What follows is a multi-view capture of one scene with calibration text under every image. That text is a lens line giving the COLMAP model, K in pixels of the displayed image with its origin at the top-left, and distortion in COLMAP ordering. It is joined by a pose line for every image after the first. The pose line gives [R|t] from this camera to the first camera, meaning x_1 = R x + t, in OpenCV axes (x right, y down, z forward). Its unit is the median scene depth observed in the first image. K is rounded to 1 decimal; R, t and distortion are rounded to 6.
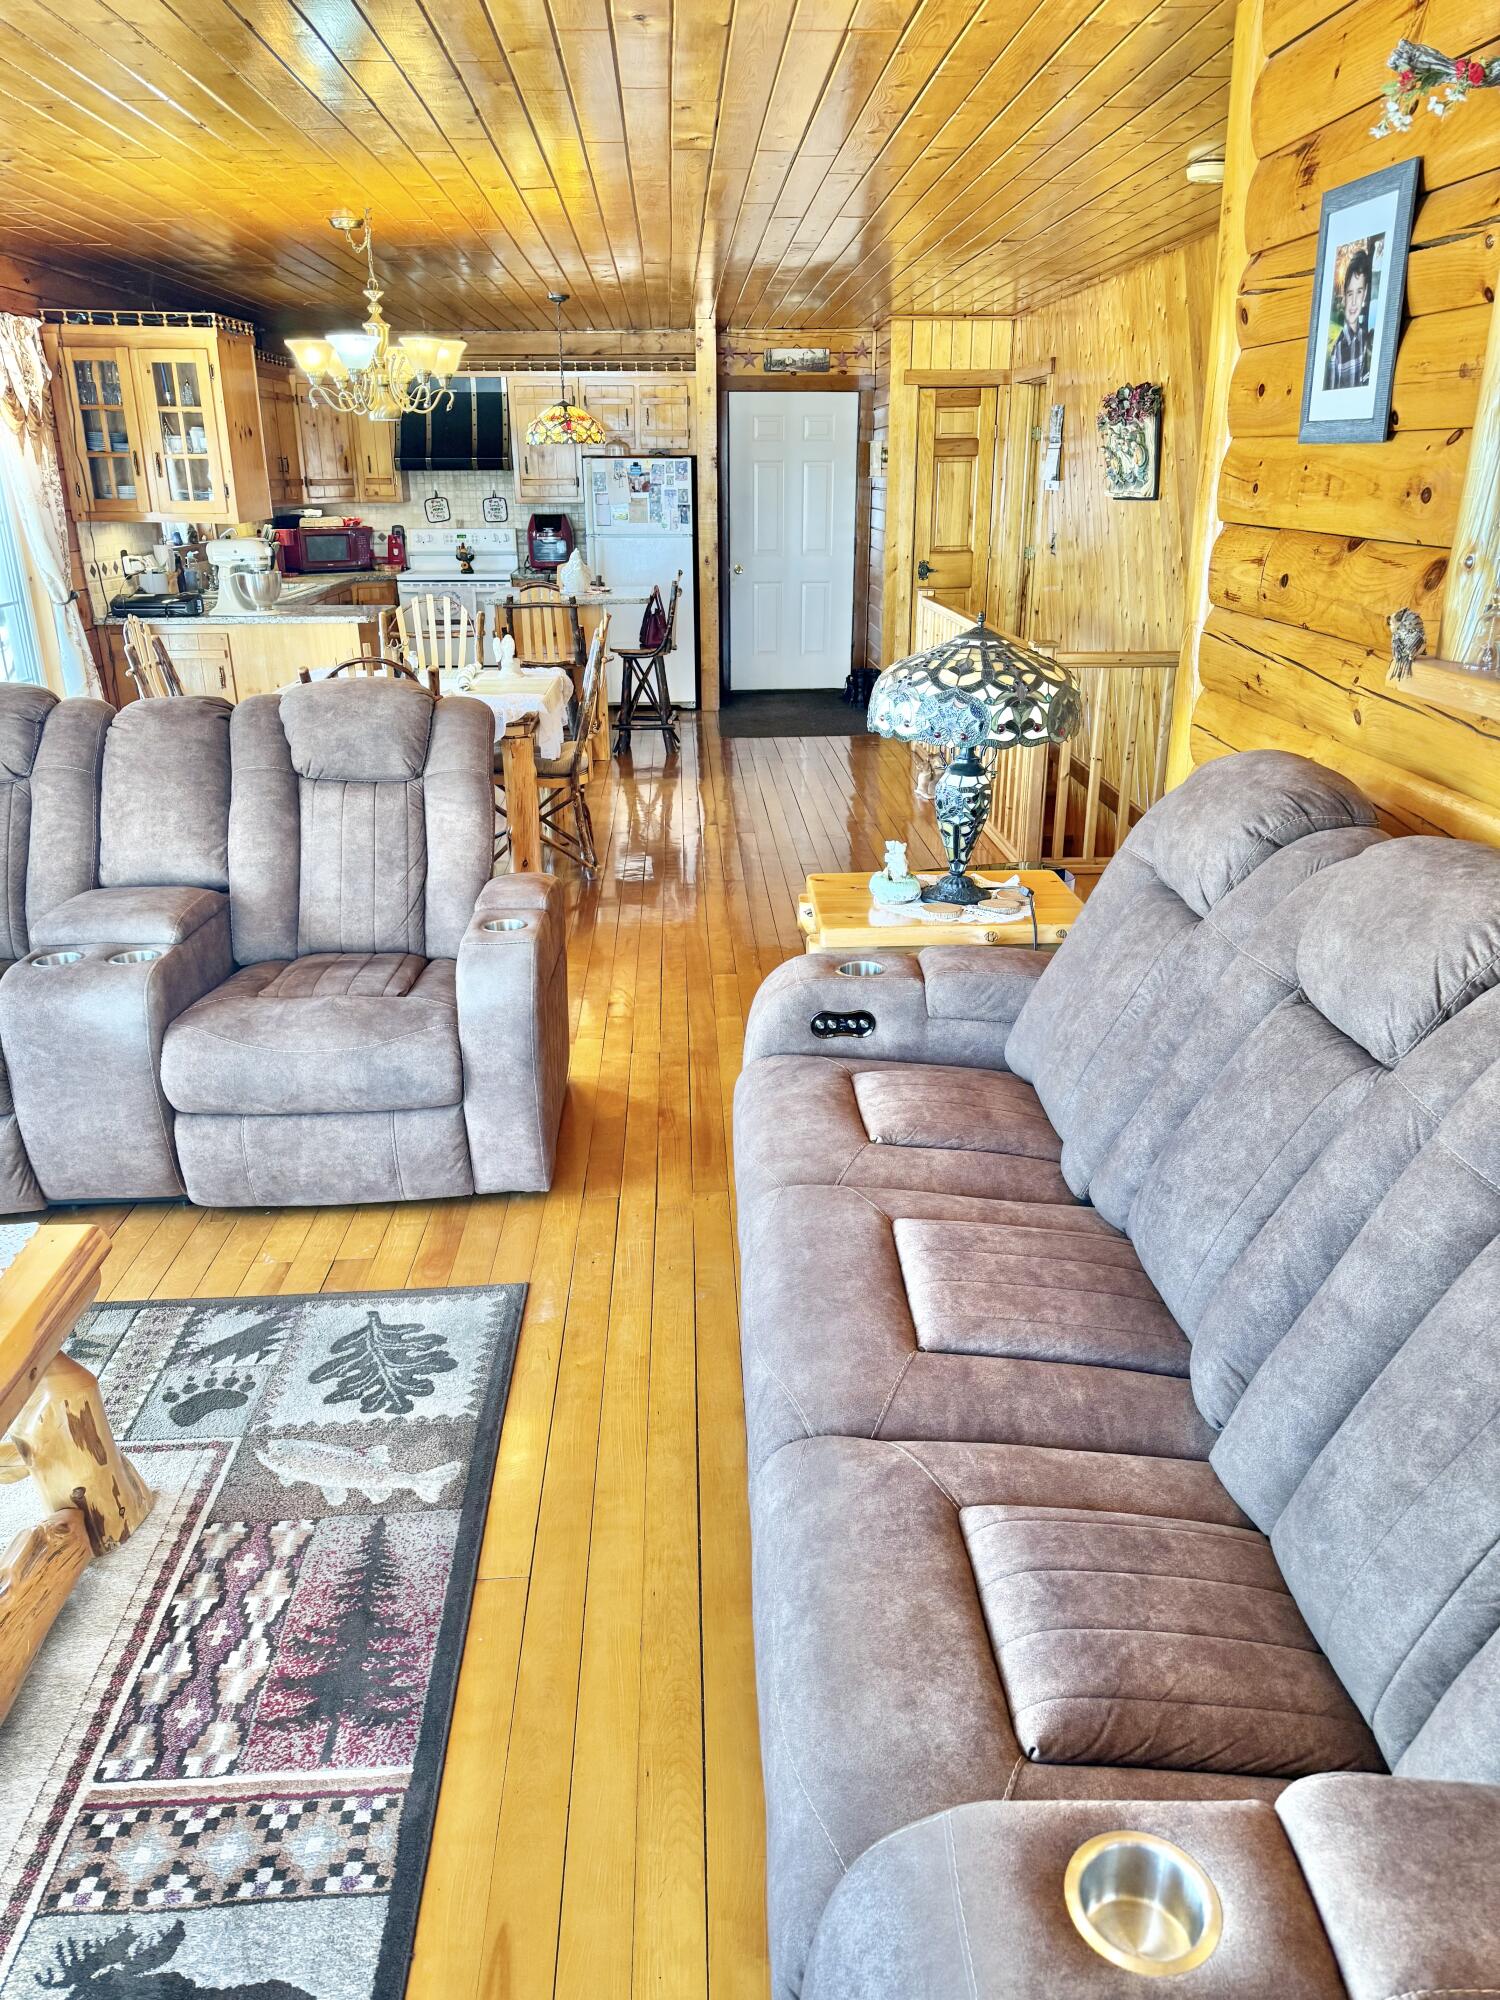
lens RADIAL K [[1413.1, 0, 746.6], [0, 1413.1, 1001.5], [0, 0, 1]] dist [0.083360, -0.121929]
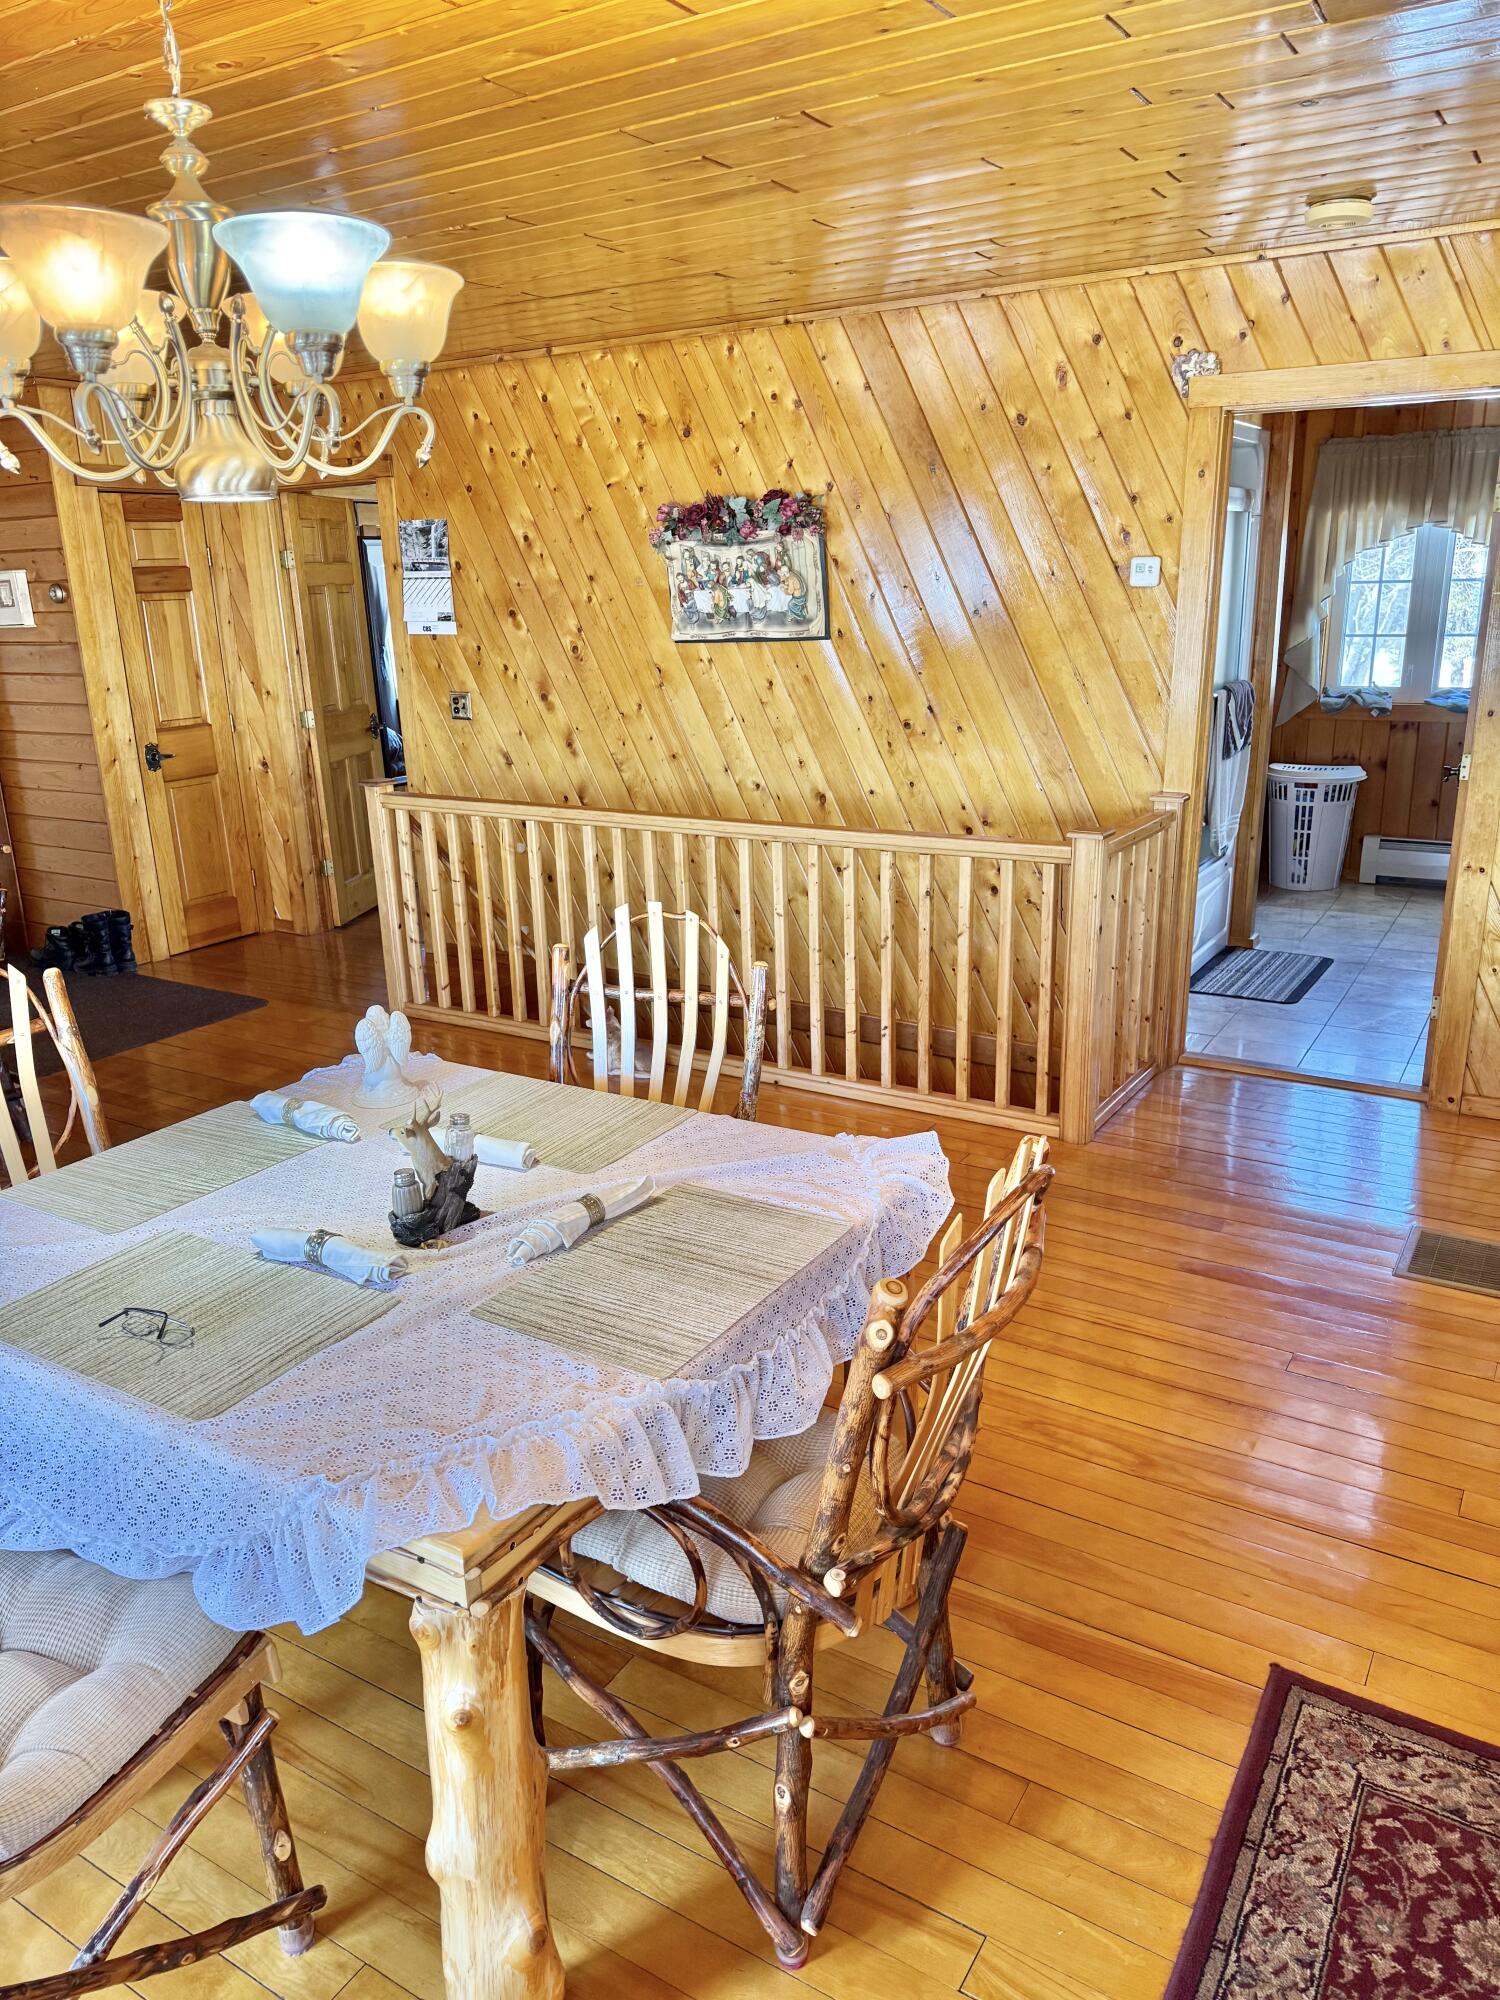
lens RADIAL K [[1395.9, 0, 747.2], [0, 1395.9, 1010.2], [0, 0, 1]] dist [0.134551, -0.250626]
pose [[0.570413, -0.249543, 0.782533, -0.736627], [0.310217, 0.947618, 0.076061, -0.435774], [-0.760523, 0.199369, 0.617946, 1.130868]]
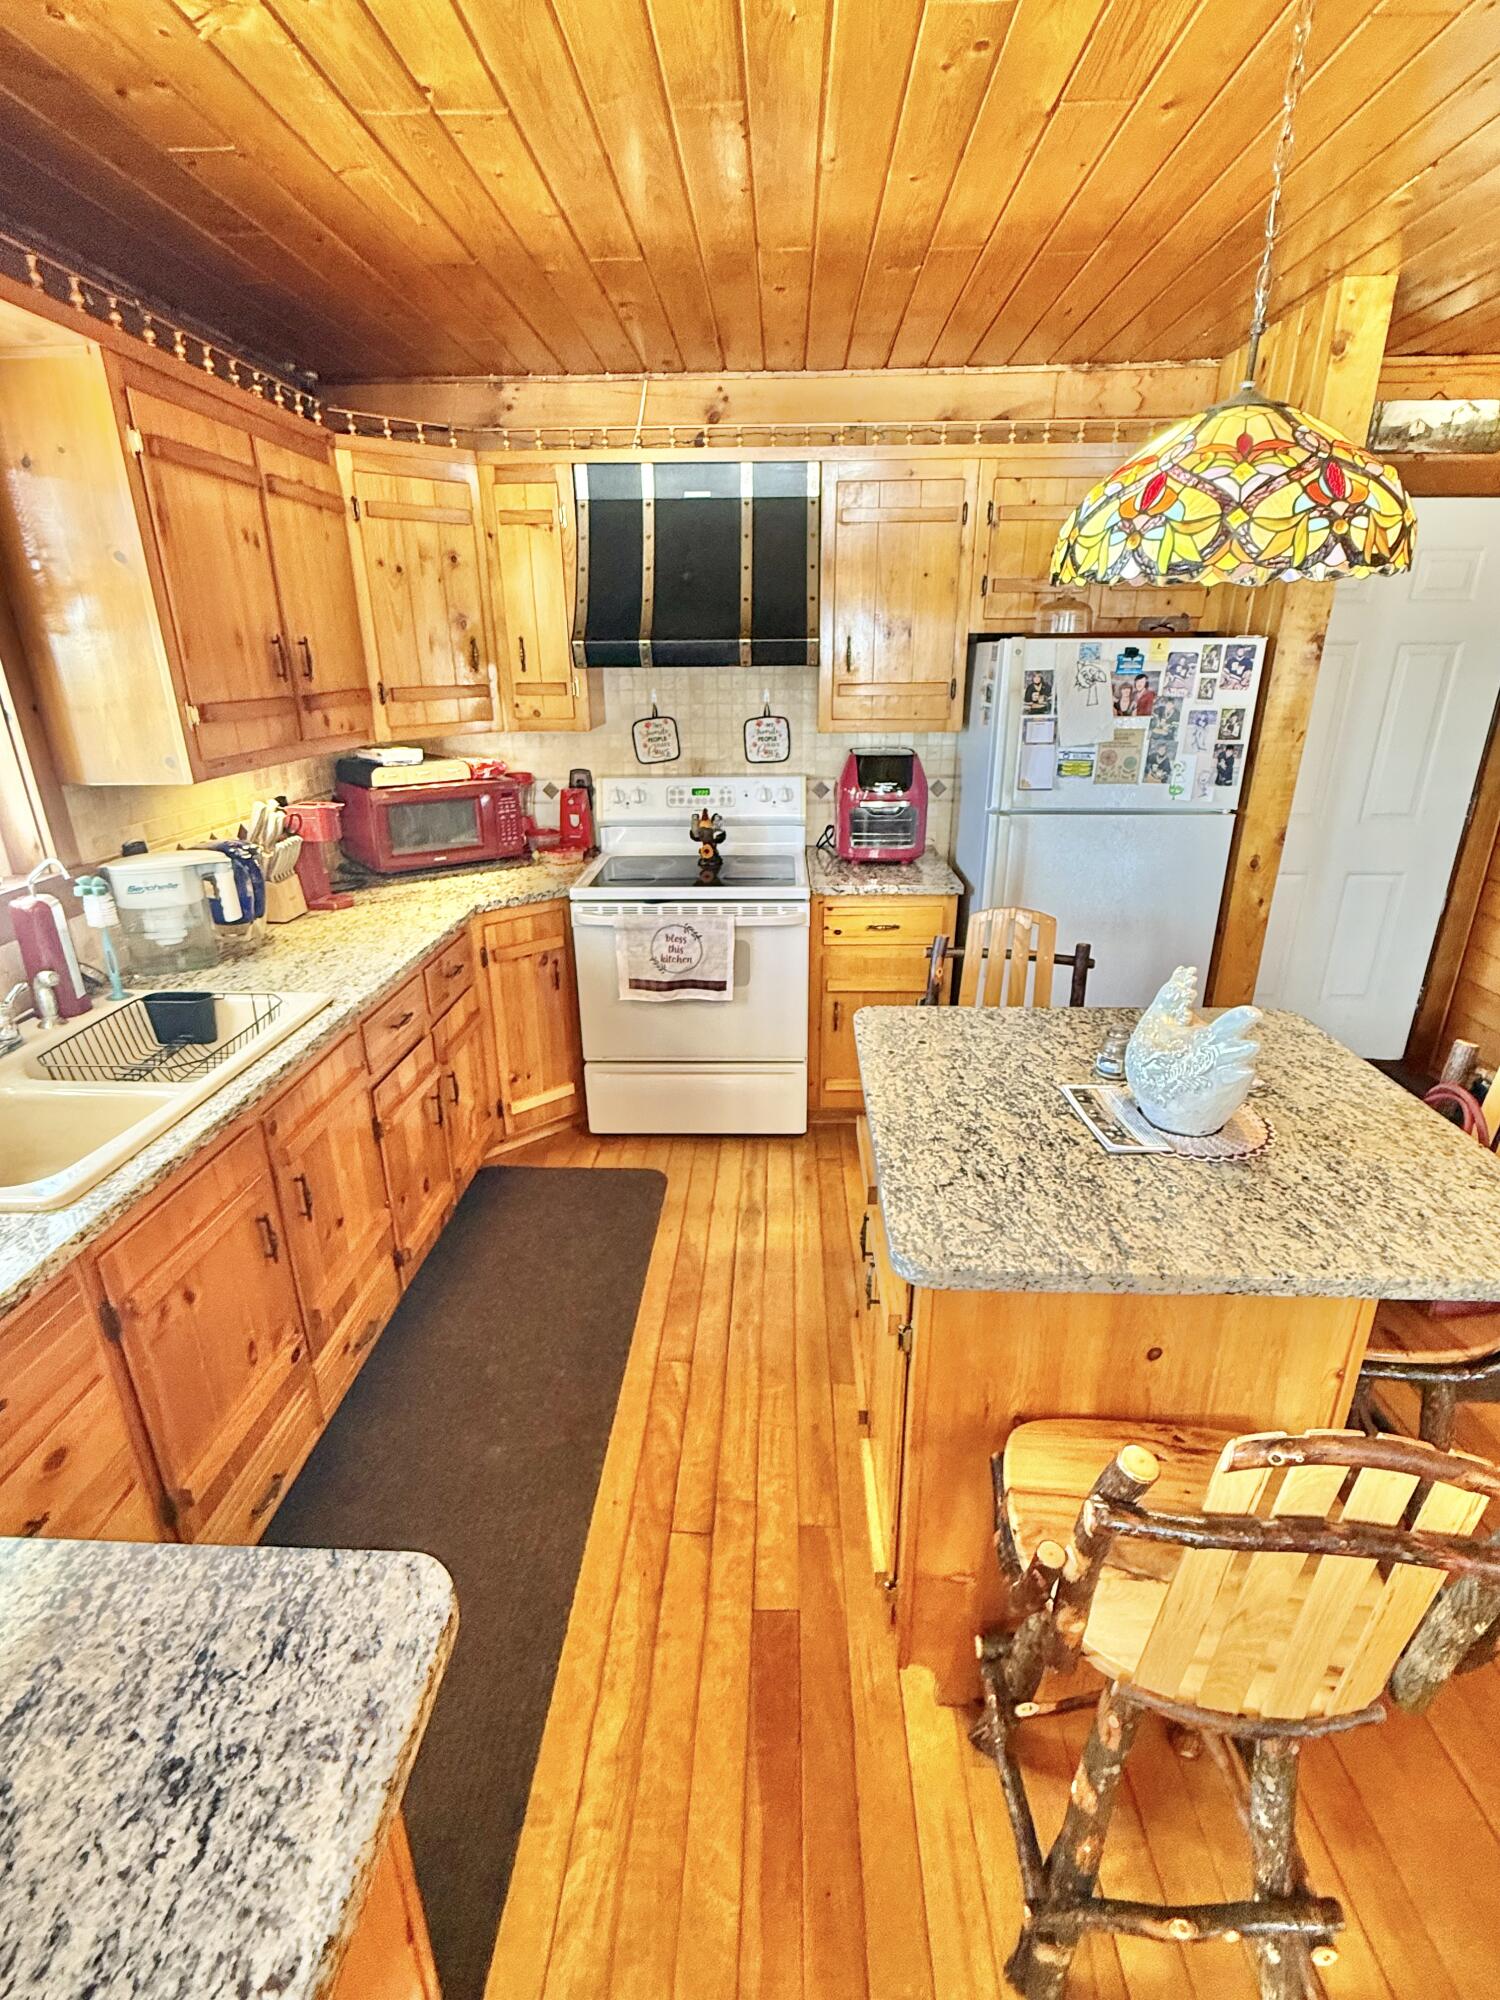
lens RADIAL K [[939.8, 0, 750.6], [0, 939.8, 1004.7], [0, 0, 1]] dist [0.001309, 0.000042]
pose [[0.996477, 0.028834, -0.078753, -0.445412], [-0.028422, 0.999576, 0.006346, -0.733774], [0.078903, -0.004085, 0.996874, 1.933814]]
